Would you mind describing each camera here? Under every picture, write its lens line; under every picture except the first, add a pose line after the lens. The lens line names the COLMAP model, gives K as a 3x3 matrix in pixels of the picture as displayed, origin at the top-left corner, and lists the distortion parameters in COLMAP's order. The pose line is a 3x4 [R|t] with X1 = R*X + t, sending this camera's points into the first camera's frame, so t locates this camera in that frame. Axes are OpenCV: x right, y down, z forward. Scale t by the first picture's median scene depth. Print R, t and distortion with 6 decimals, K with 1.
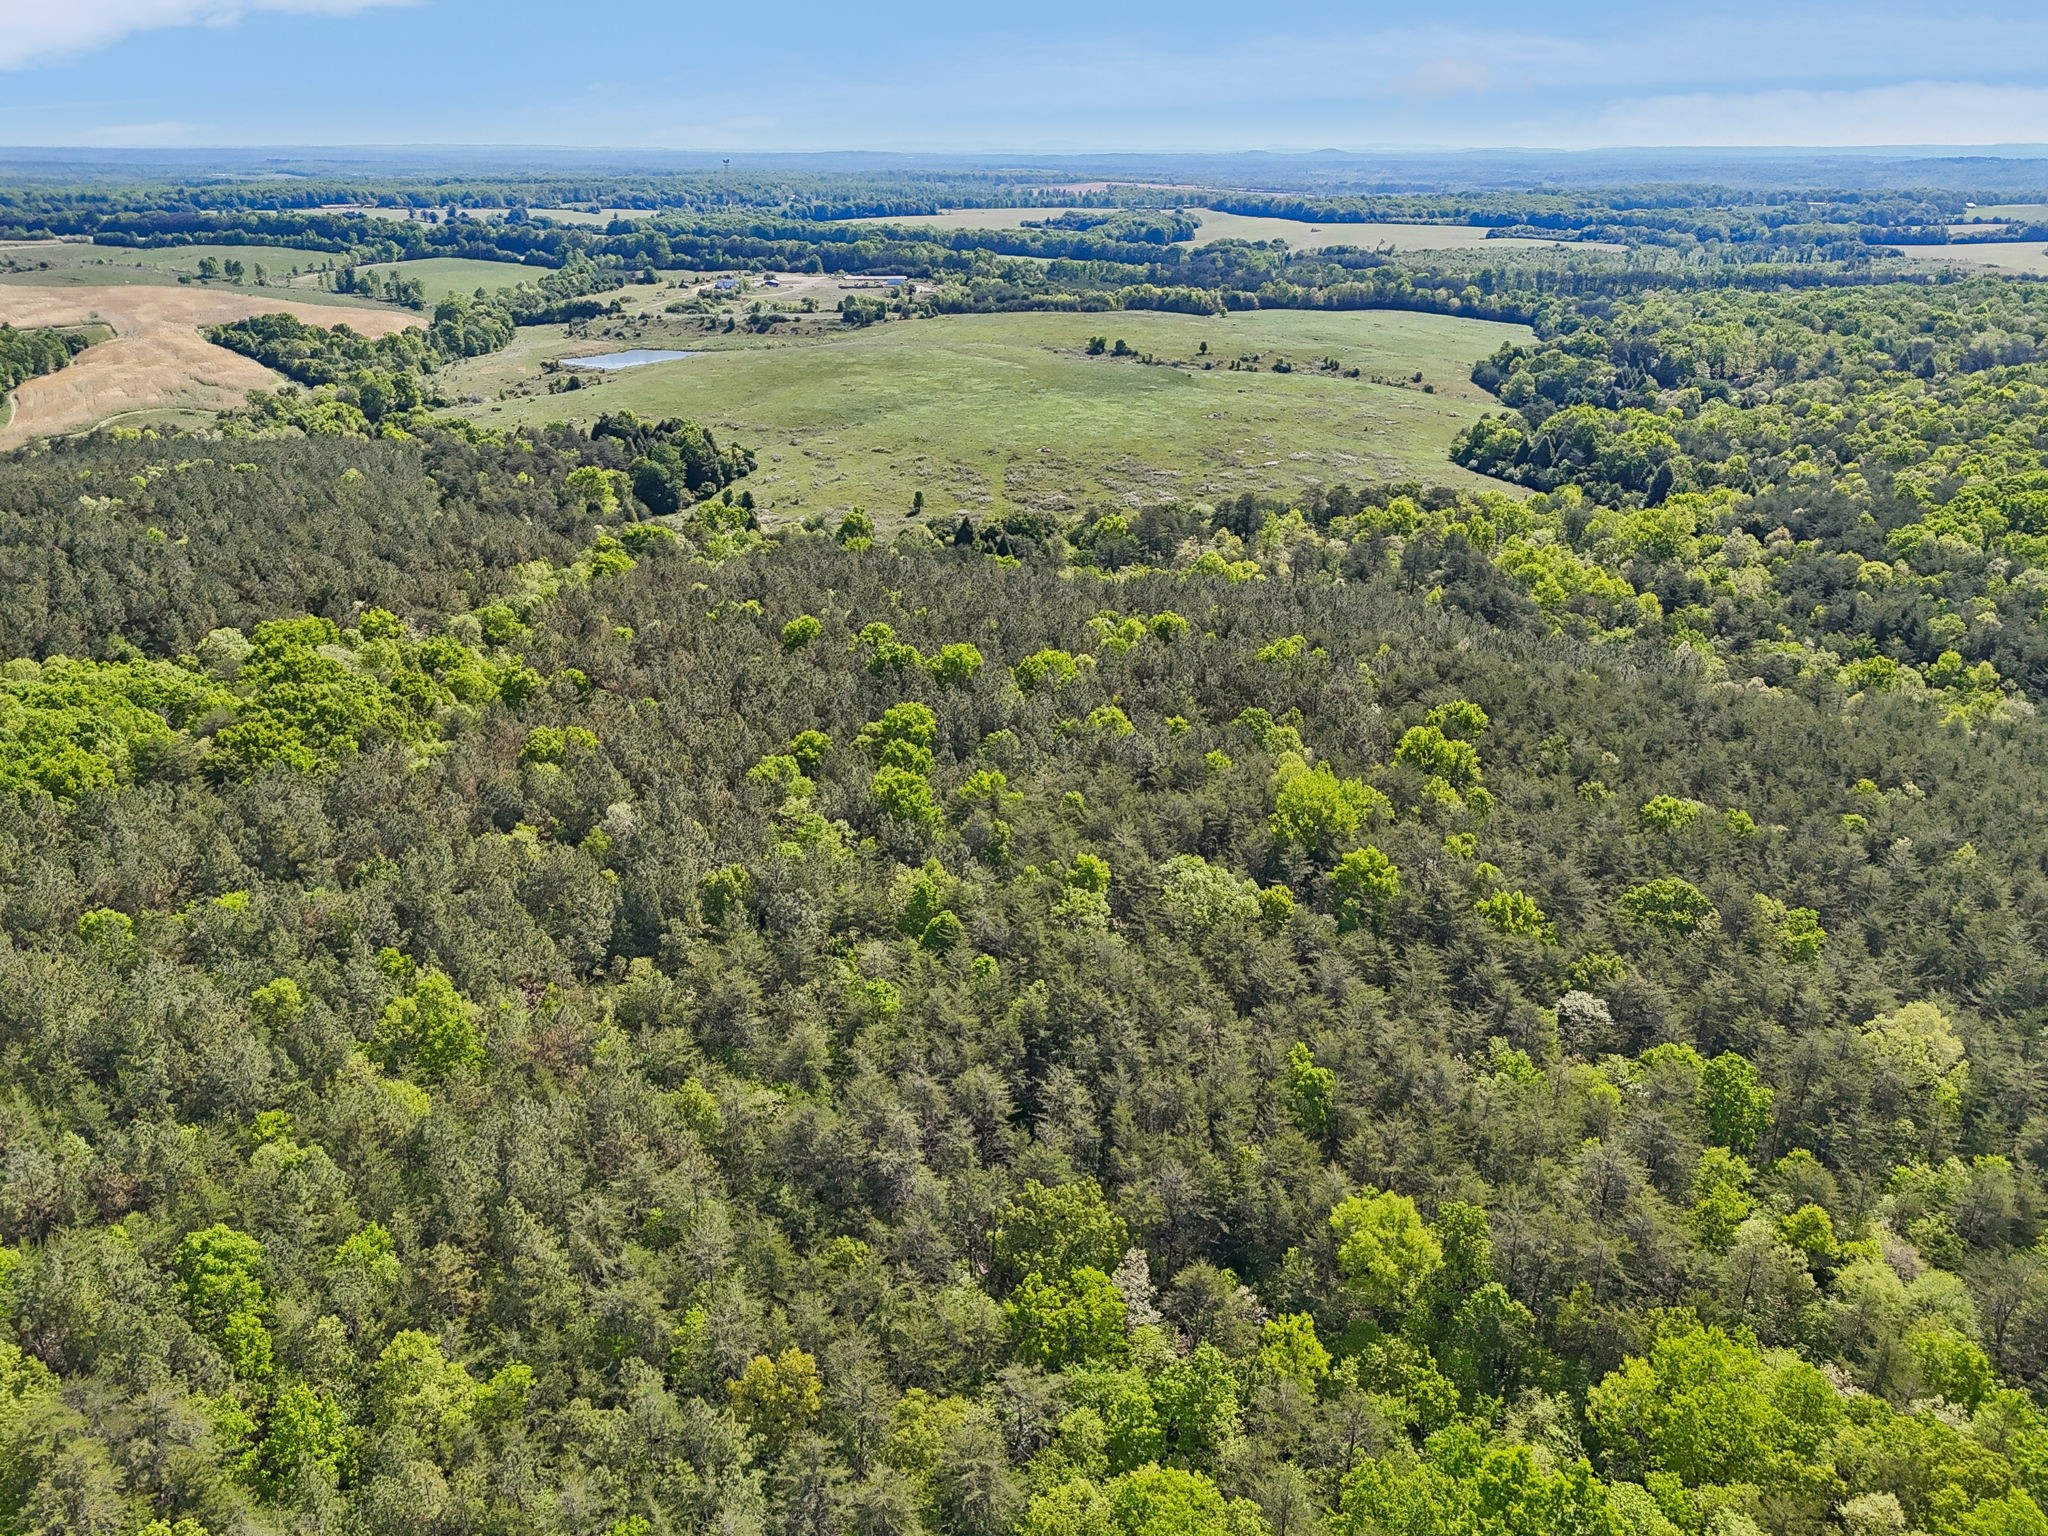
lens RADIAL K [[1489.6, 0, 1013.9], [0, 1489.6, 772.6], [0, 0, 1]] dist [0.068588, -0.061224]
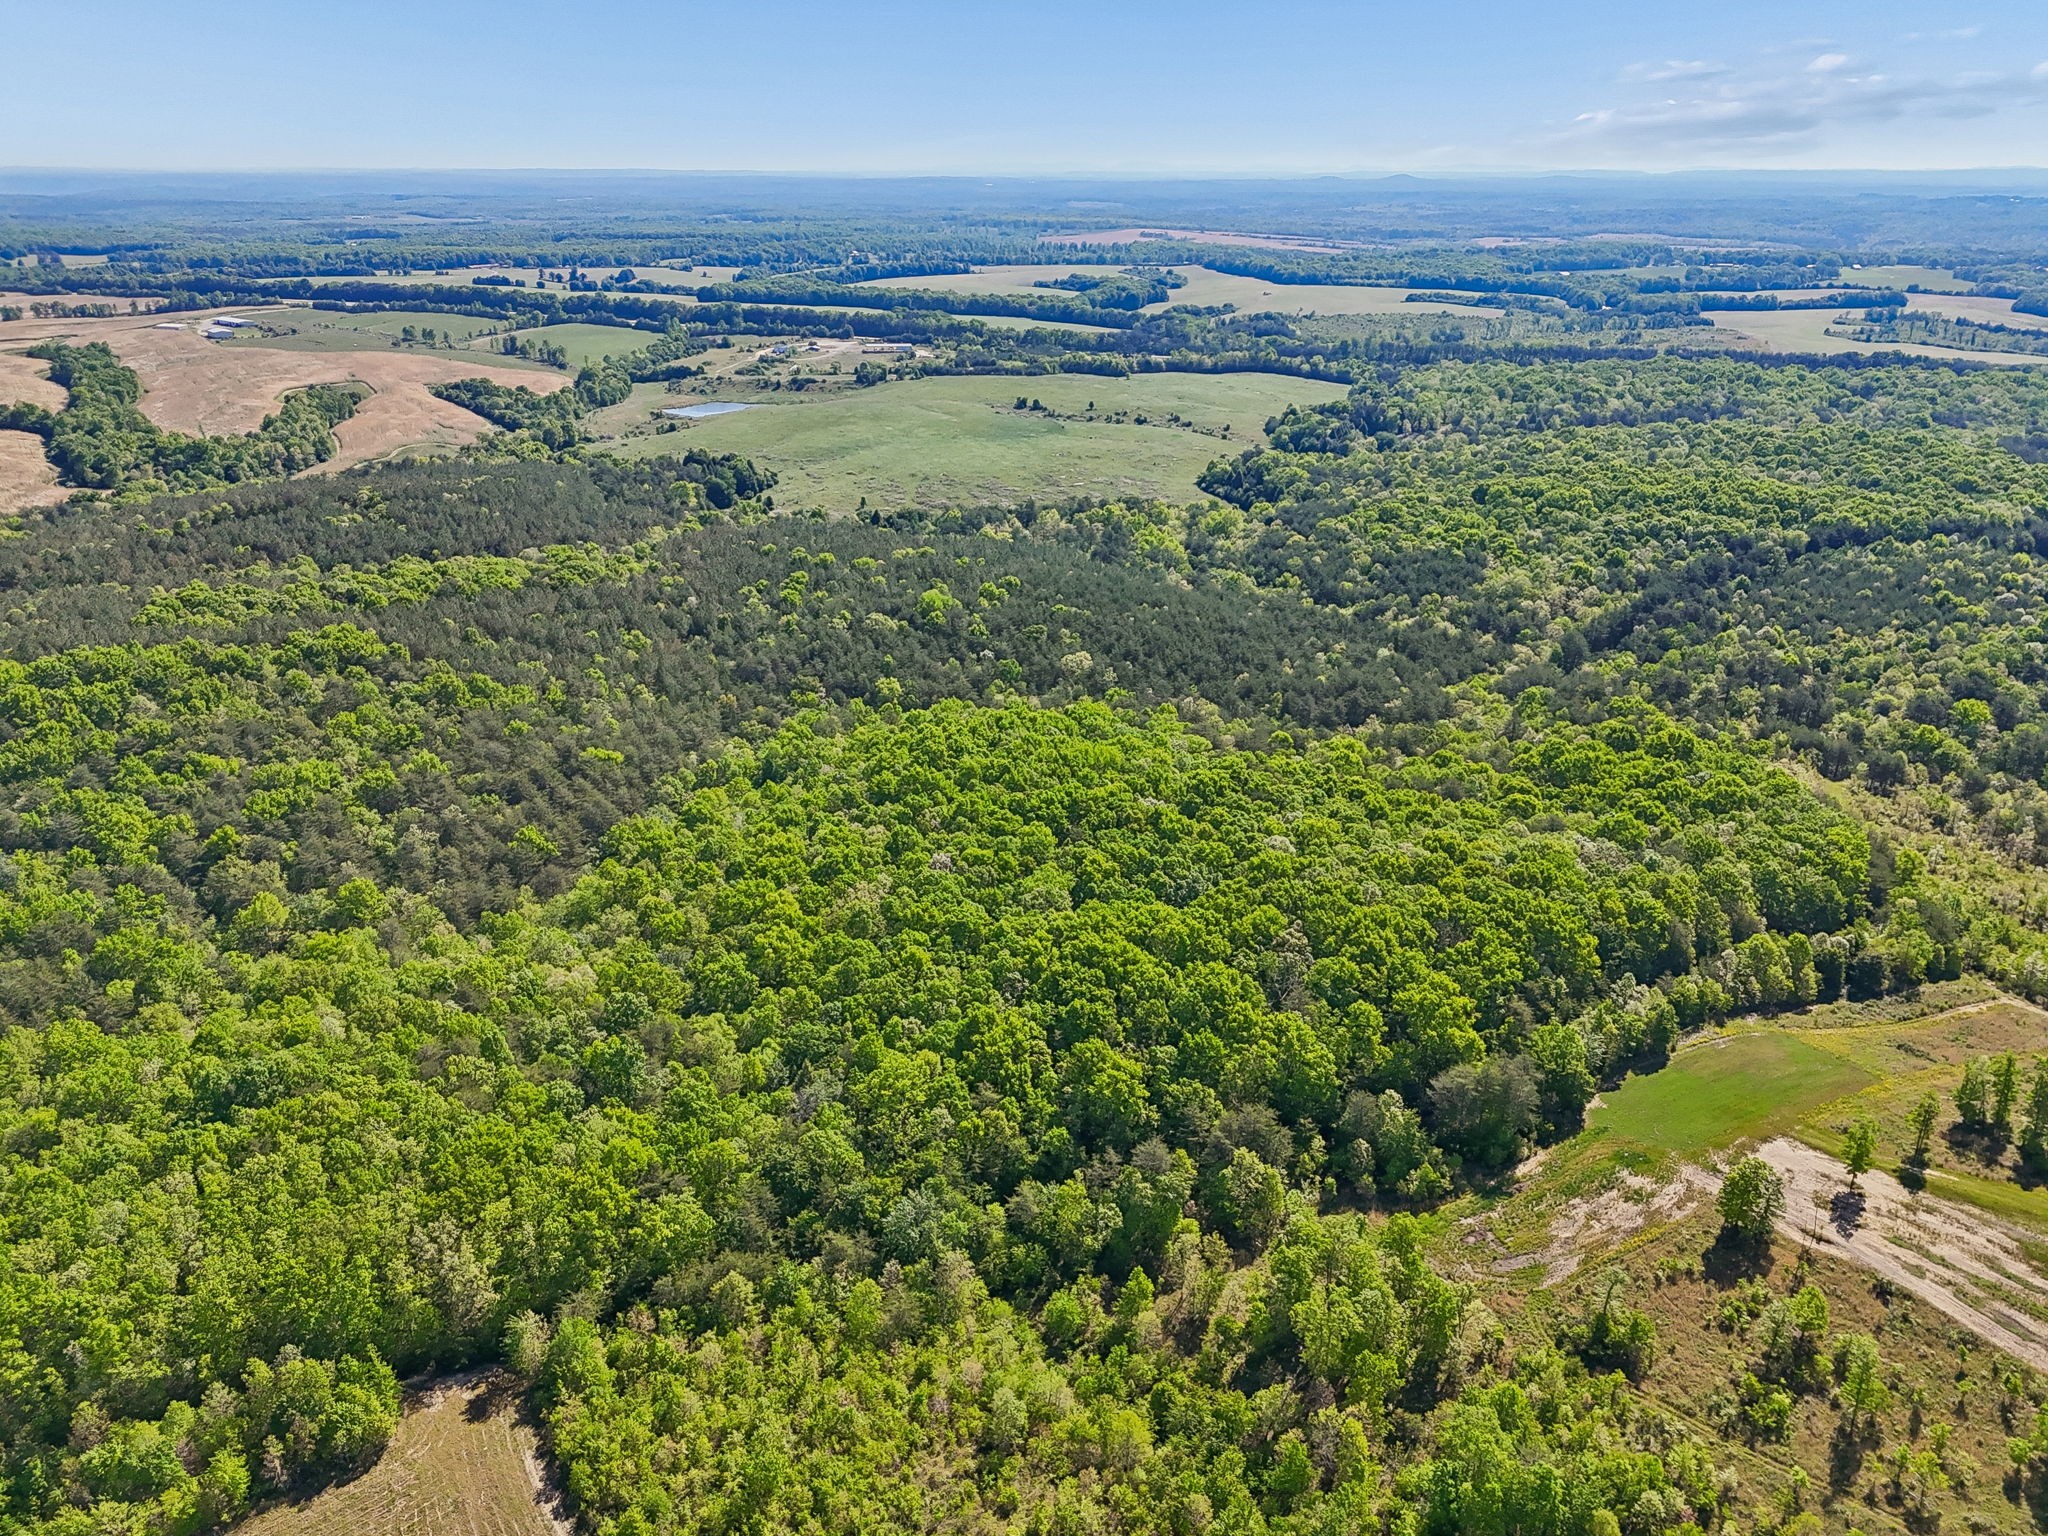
lens RADIAL K [[1458.8, 0, 1037.9], [0, 1458.8, 768.5], [0, 0, 1]] dist [0.079974, -0.083258]
pose [[0.999364, 0.016360, -0.031698, 0.116745], [-0.016633, 0.999827, -0.008358, 0.084316], [0.031555, 0.008880, 0.999463, -0.422961]]
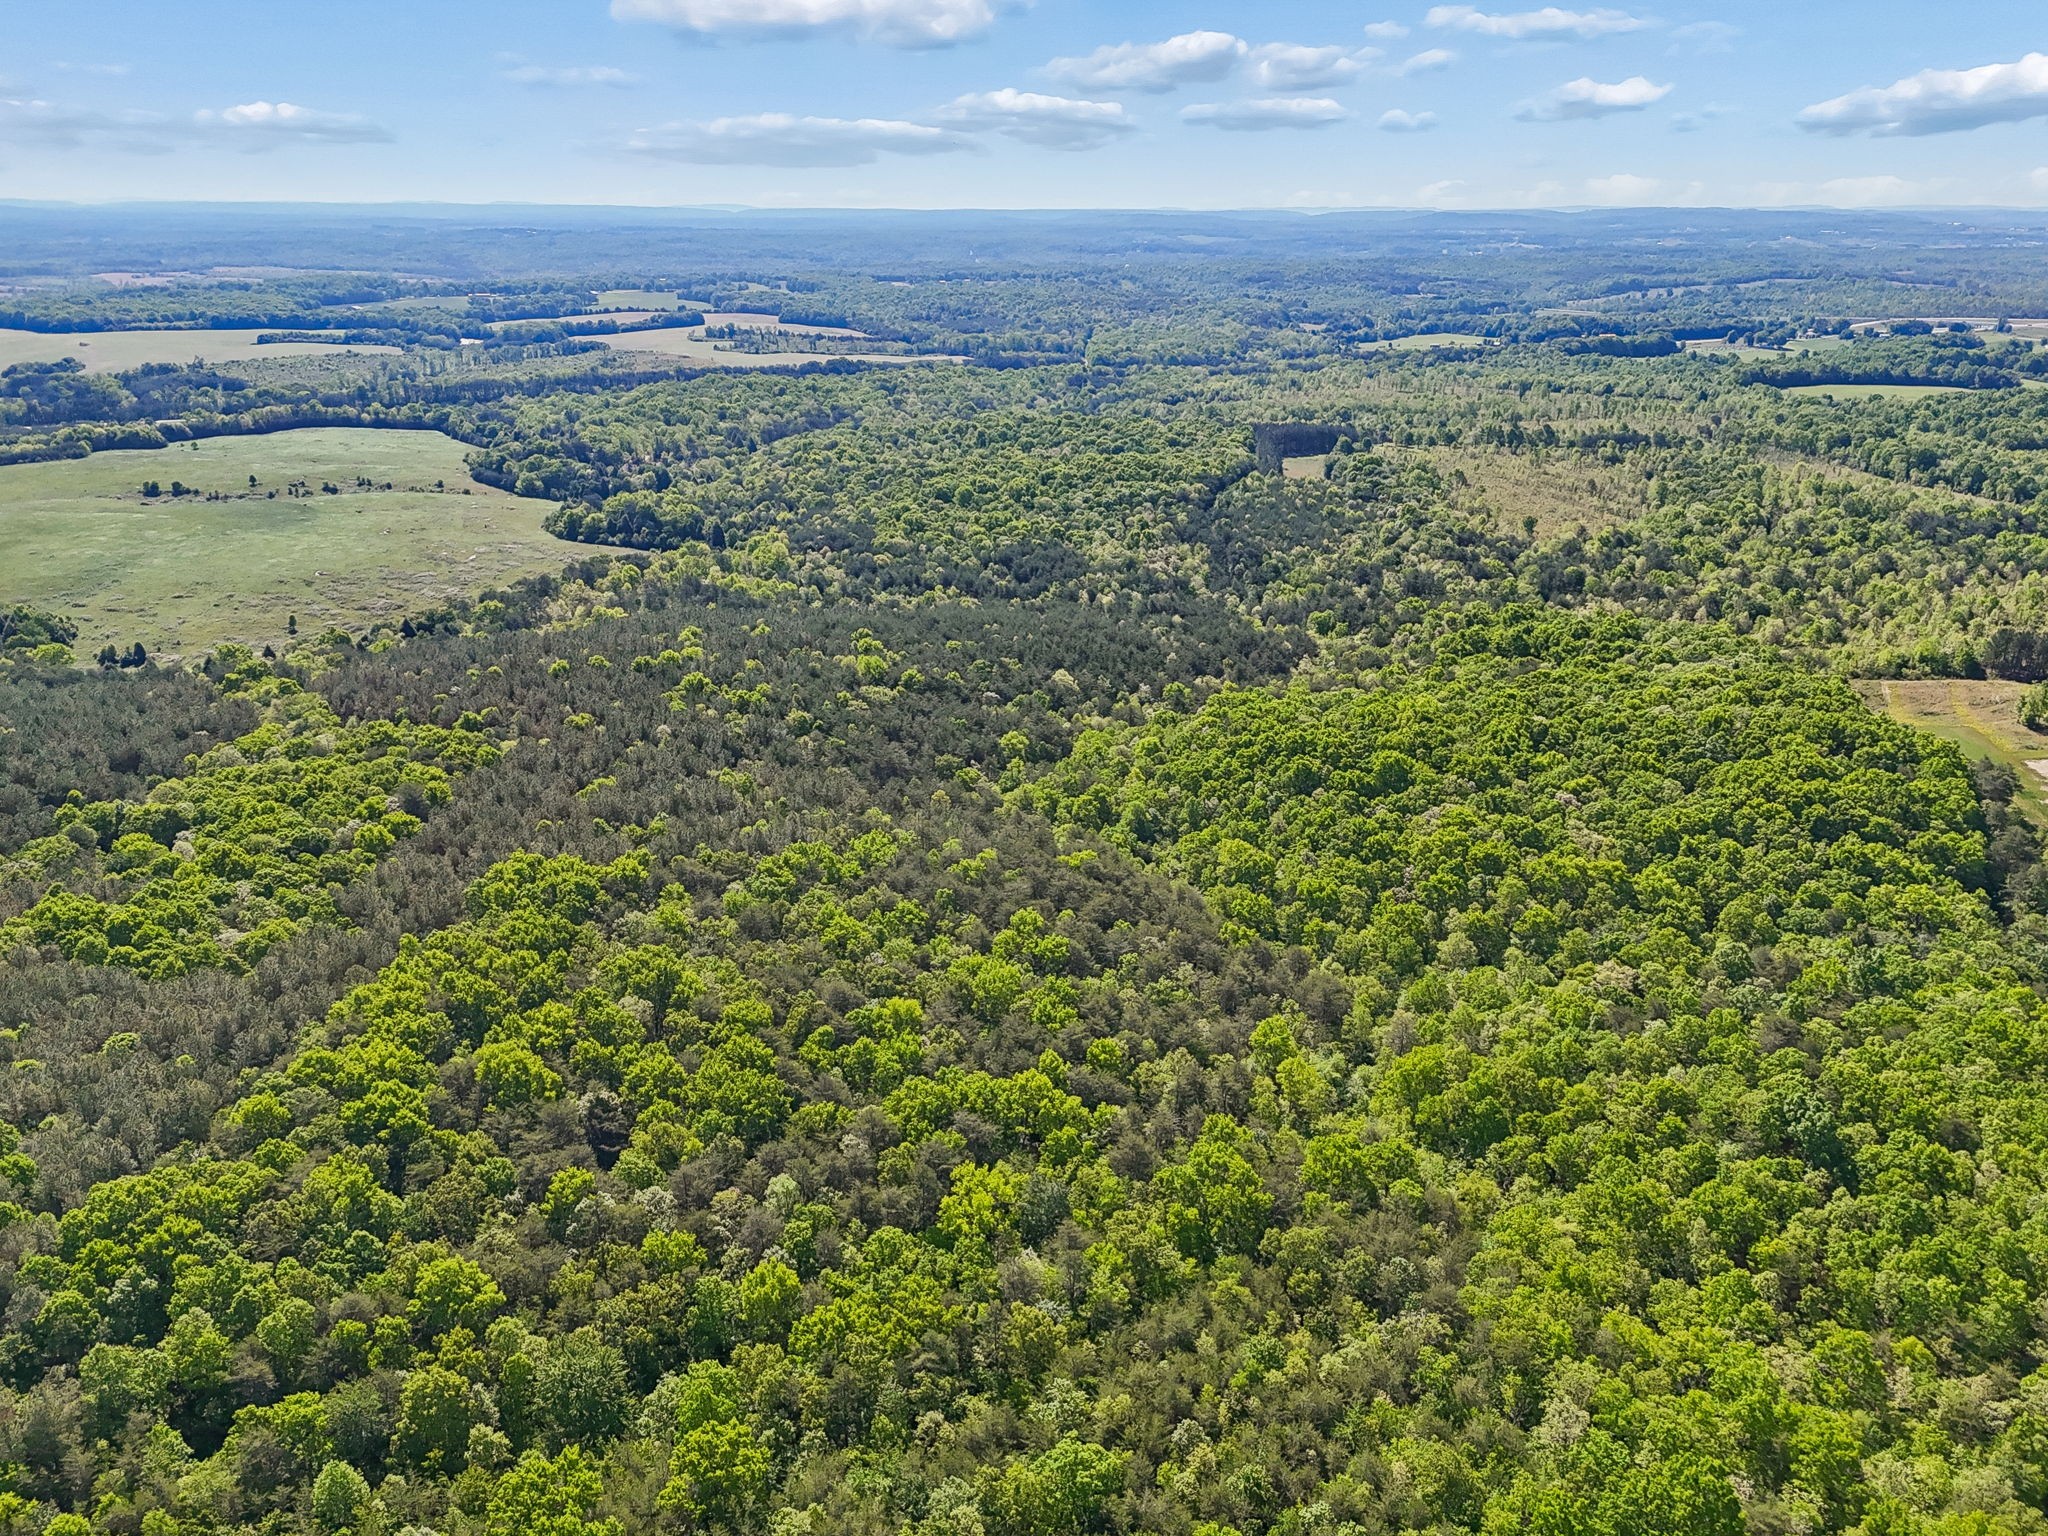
lens RADIAL K [[1489.6, 0, 1013.9], [0, 1489.6, 772.6], [0, 0, 1]] dist [0.068588, -0.061224]
pose [[0.663017, -0.262310, 0.701144, -0.357233], [0.285087, 0.954498, 0.087510, 0.010094], [-0.692195, 0.141866, 0.707630, -0.239765]]
